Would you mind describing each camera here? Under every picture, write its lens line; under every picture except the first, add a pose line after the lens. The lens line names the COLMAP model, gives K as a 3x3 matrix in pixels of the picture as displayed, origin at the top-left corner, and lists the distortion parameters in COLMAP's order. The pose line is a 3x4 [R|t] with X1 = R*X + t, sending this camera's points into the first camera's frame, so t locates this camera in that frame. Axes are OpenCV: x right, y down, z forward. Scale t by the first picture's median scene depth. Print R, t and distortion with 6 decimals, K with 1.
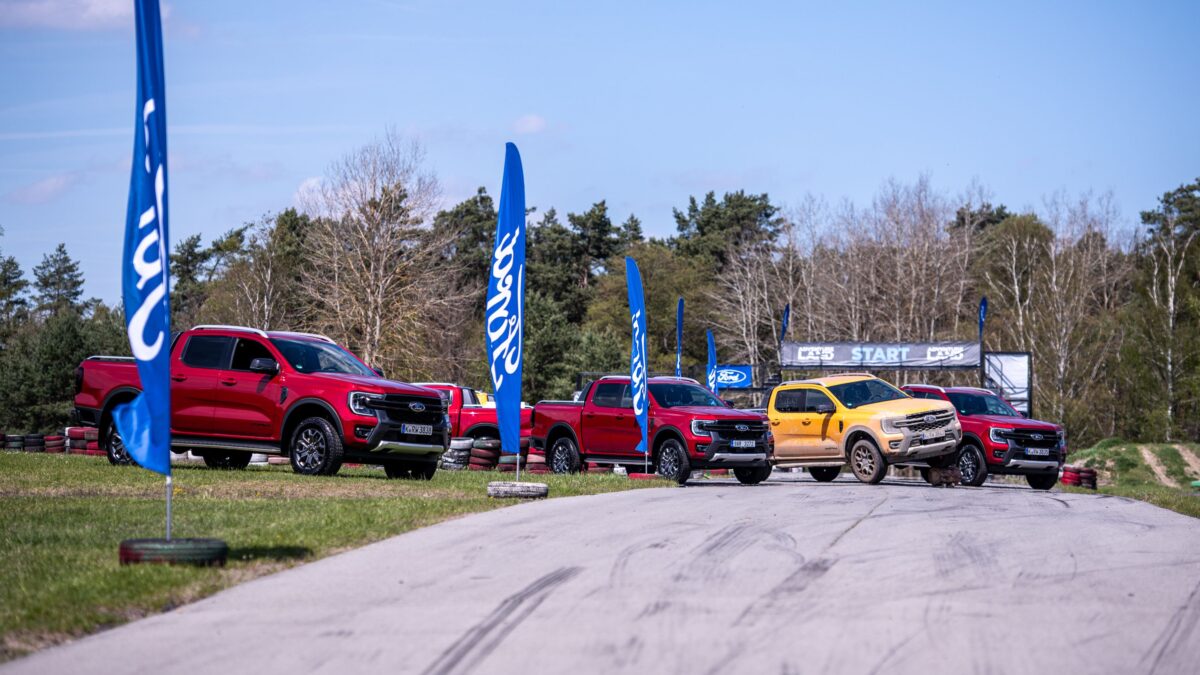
lens RADIAL K [[4315.0, 0, 600.0], [0, 4315.0, 337.7], [0, 0, 1]] dist [-0.568005, 0.000000]
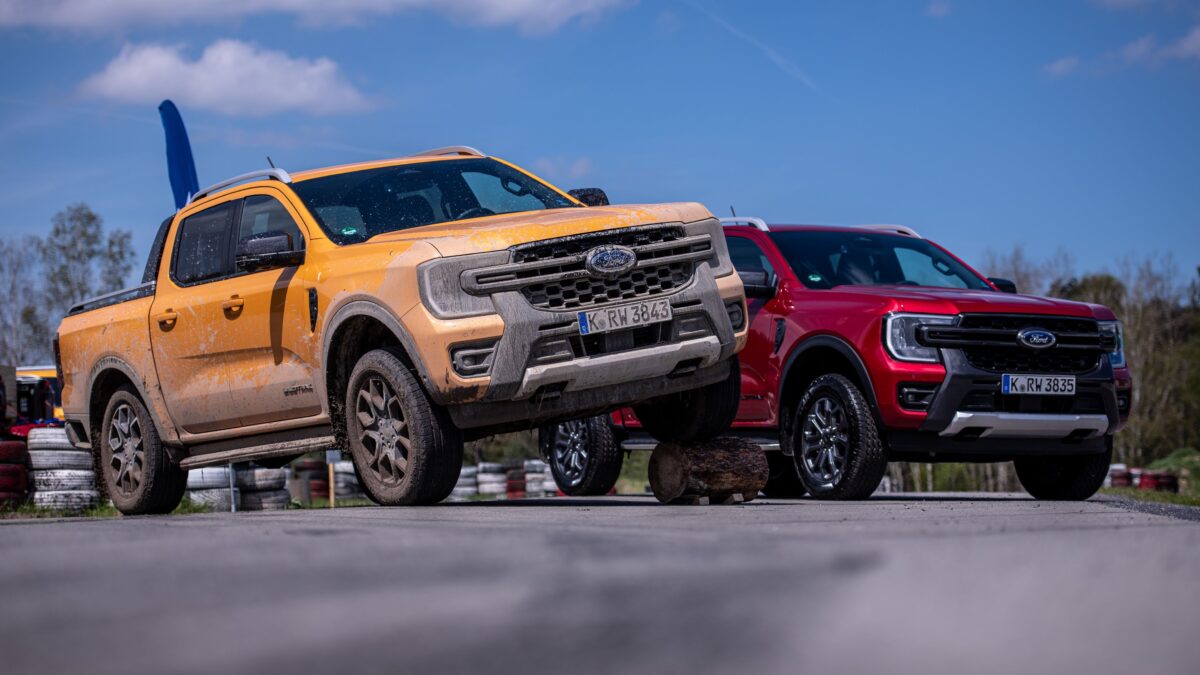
lens RADIAL K [[3045.1, 0, 600.3], [0, 3045.1, 336.9], [0, 0, 1]] dist [-0.341782, 0.000000]
pose [[0.996604, -0.046039, -0.068274, 0.088017], [0.044366, 0.998682, -0.025820, 0.028355], [0.069373, 0.022703, 0.997332, 0.801785]]
